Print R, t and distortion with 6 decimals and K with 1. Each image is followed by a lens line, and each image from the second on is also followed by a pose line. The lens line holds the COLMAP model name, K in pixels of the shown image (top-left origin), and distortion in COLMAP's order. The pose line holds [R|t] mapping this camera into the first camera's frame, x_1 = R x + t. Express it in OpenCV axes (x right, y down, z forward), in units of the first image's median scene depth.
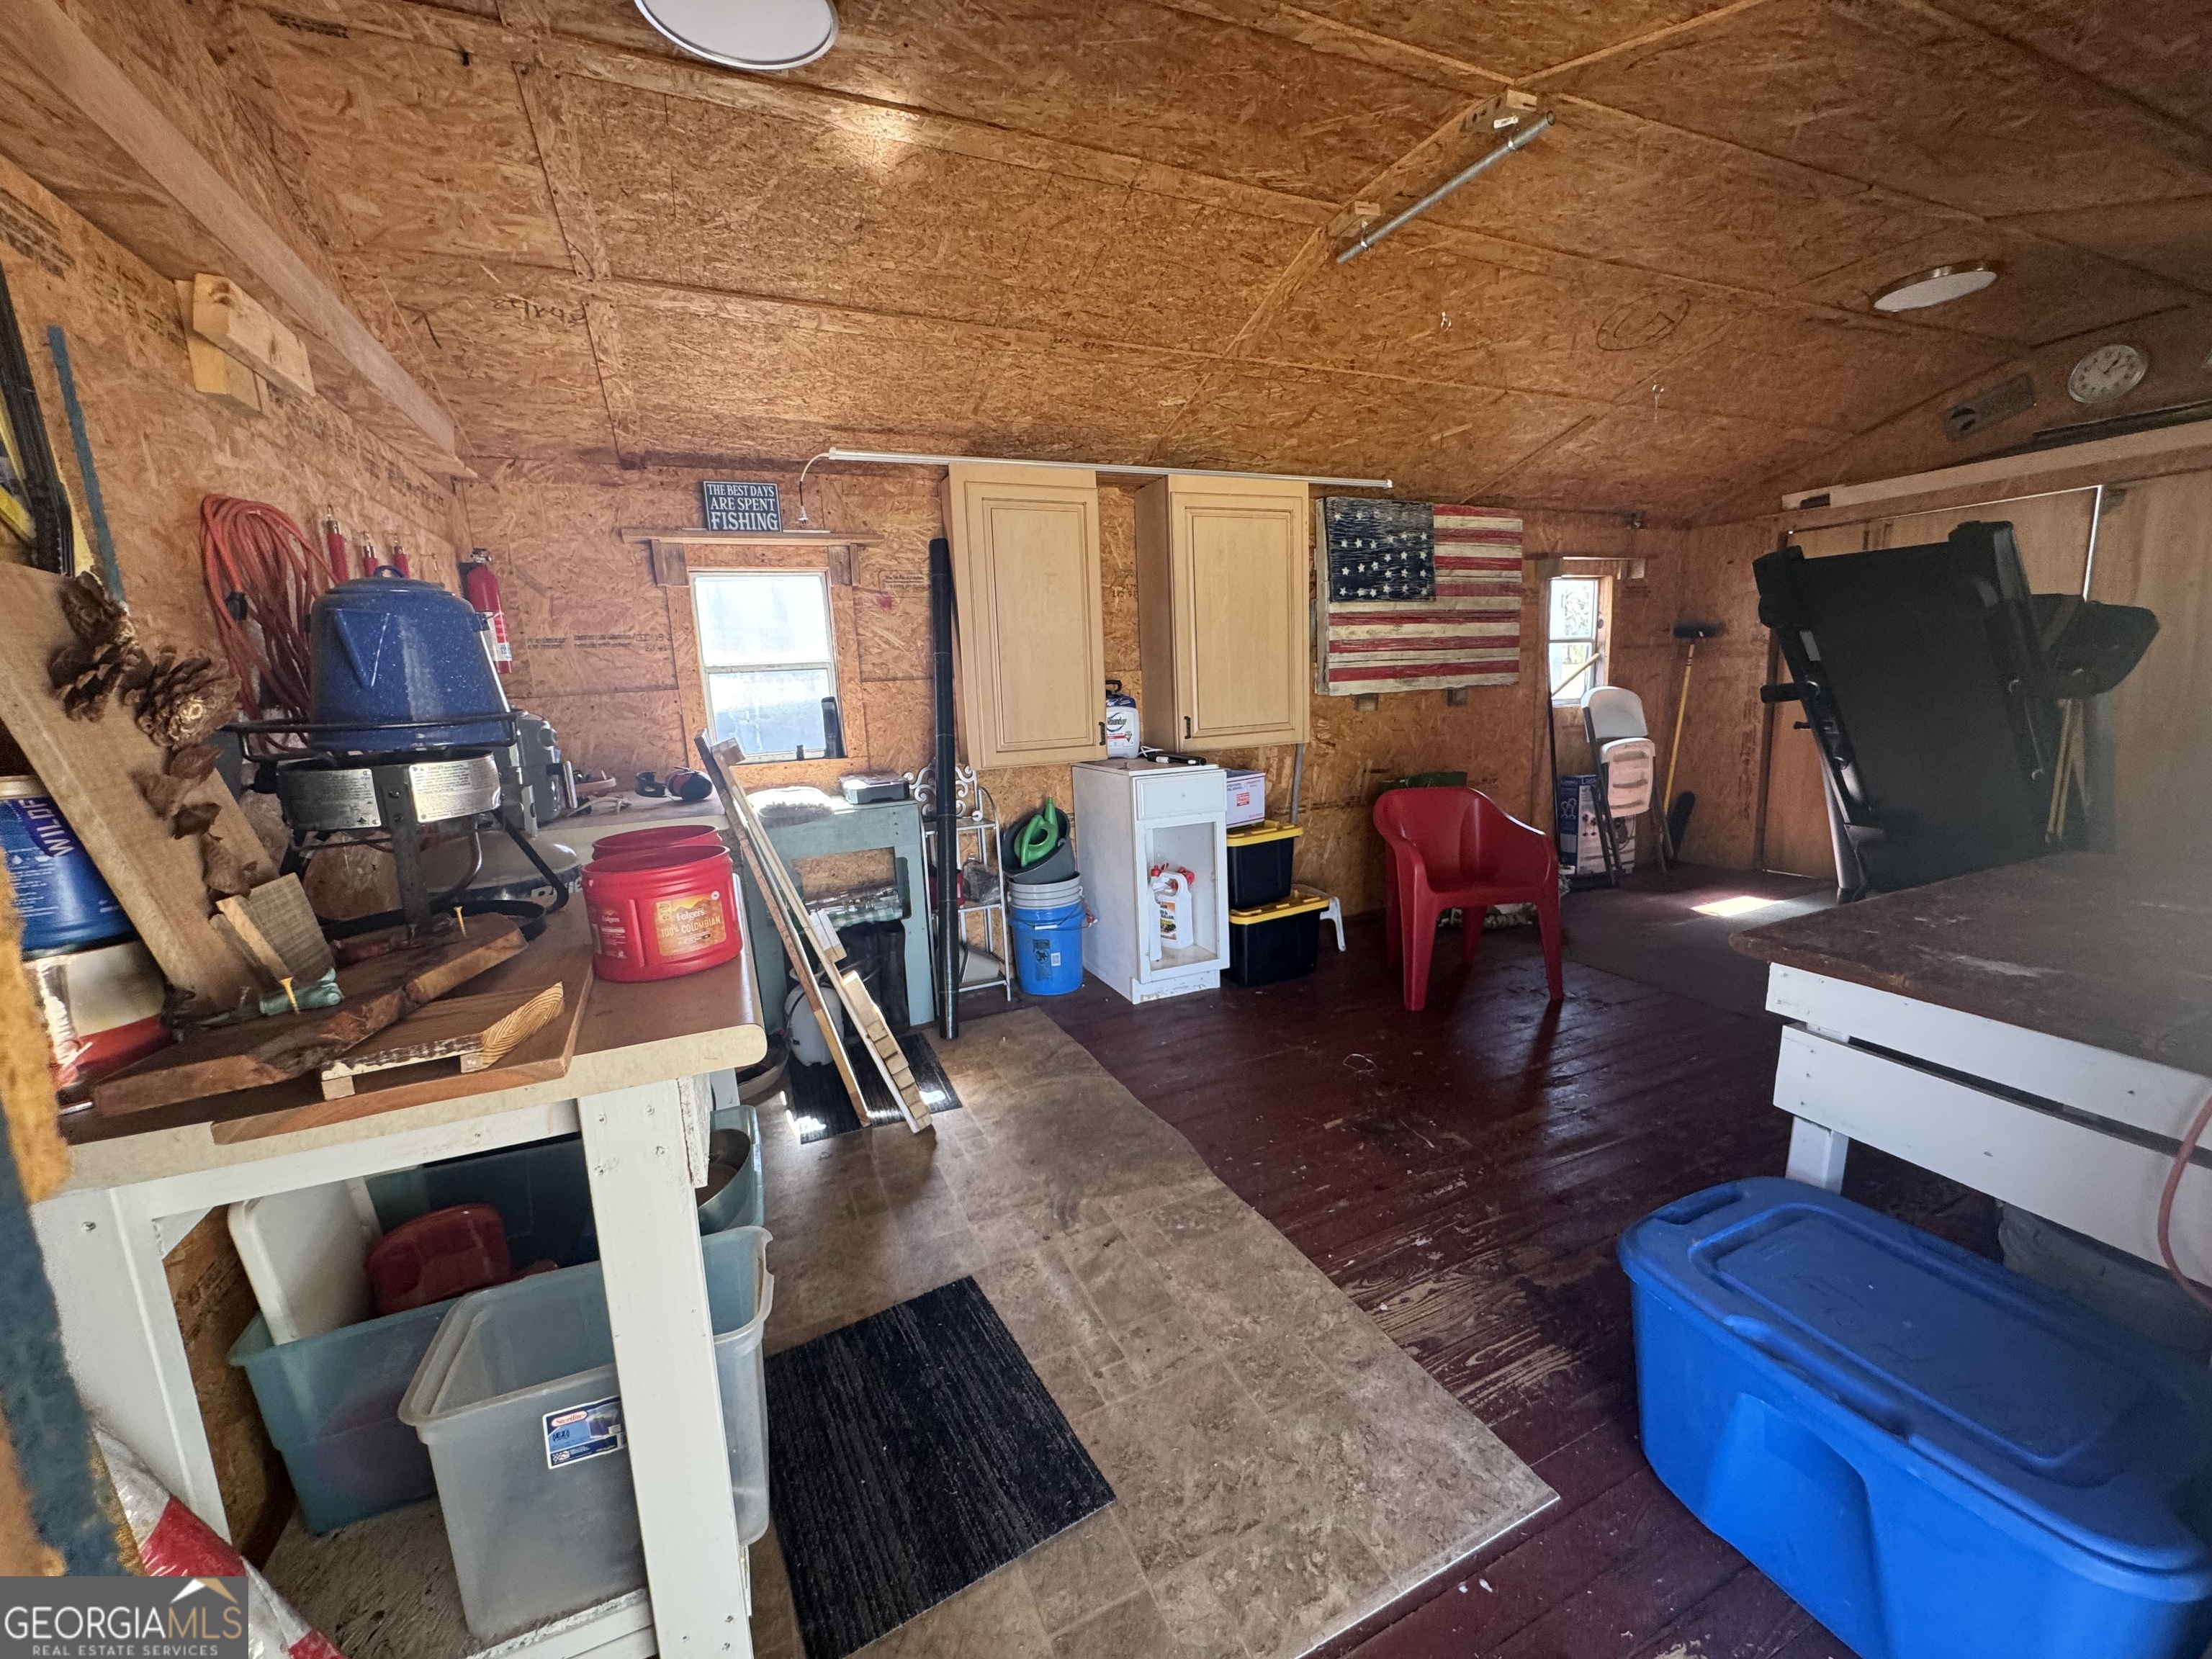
lens RADIAL K [[885.9, 0, 1106.5], [0, 885.9, 830.4], [0, 0, 1]] dist [0.002788, 0.000430]
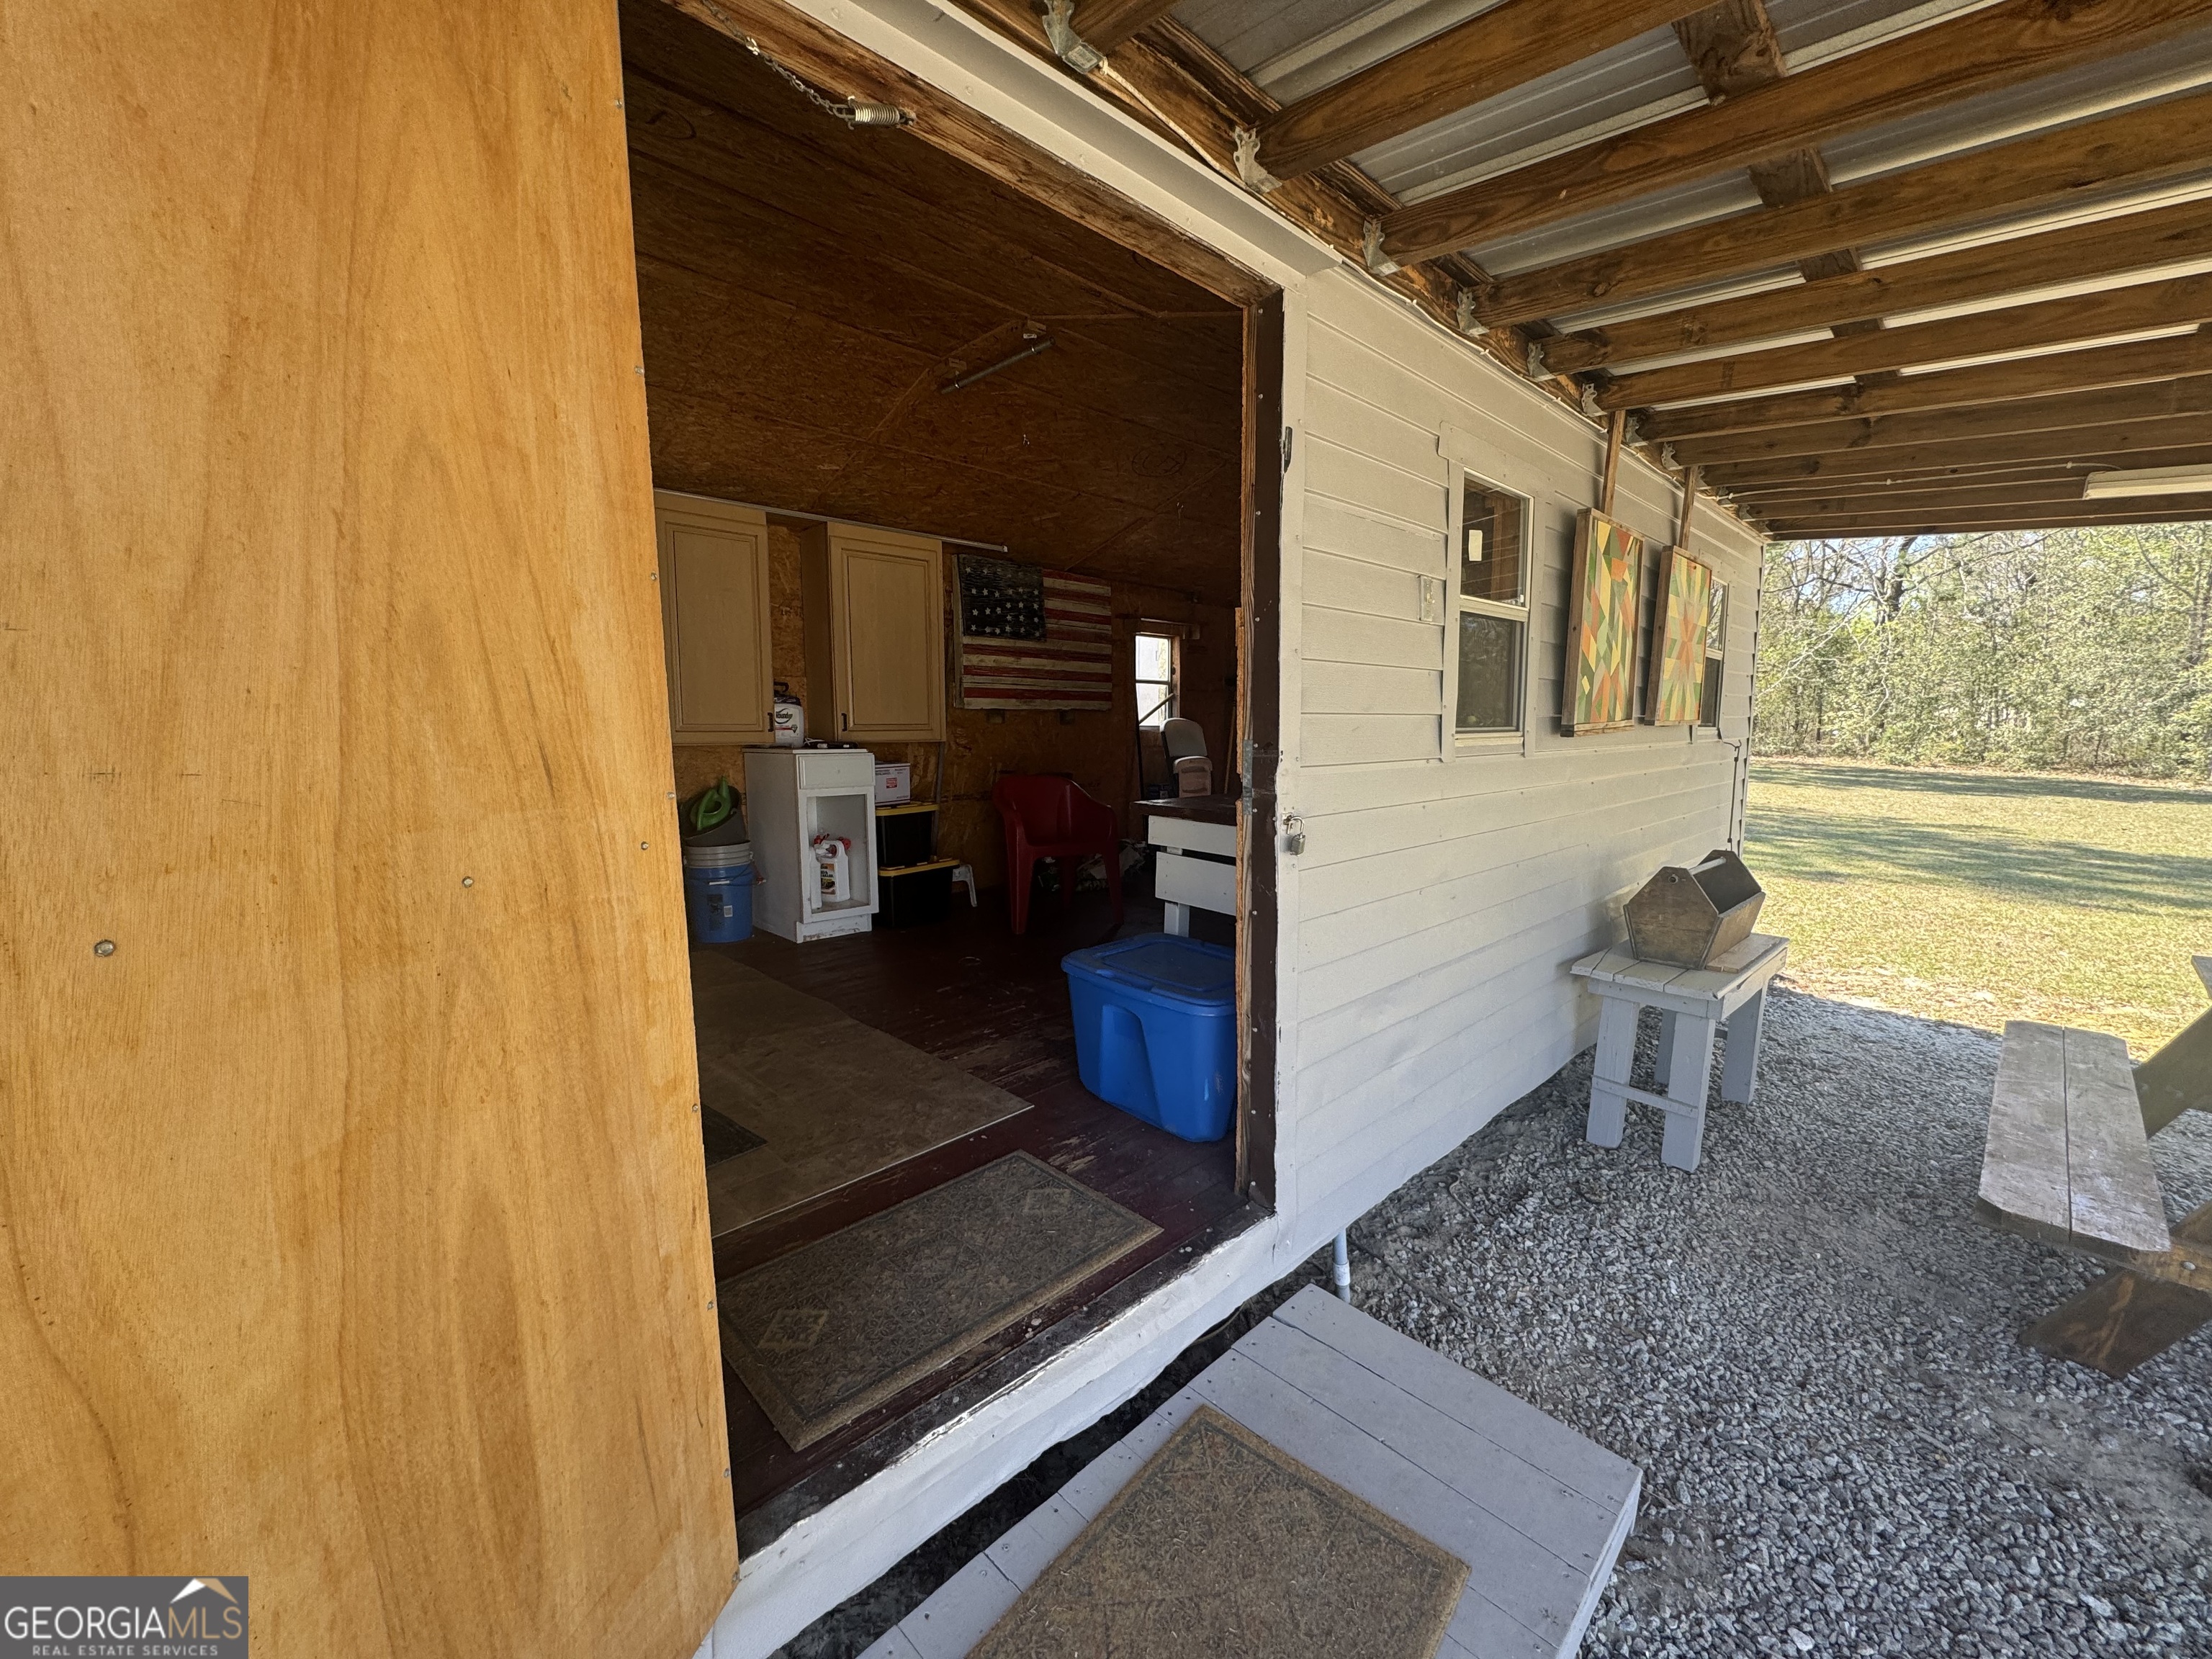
lens RADIAL K [[885.9, 0, 1106.7], [0, 885.9, 826.8], [0, 0, 1]] dist [0.002788, 0.000430]
pose [[0.940302, 0.003079, 0.340328, 0.014656], [0.019007, 0.997923, -0.061545, 0.113231], [-0.339811, 0.064340, 0.938290, -0.281795]]
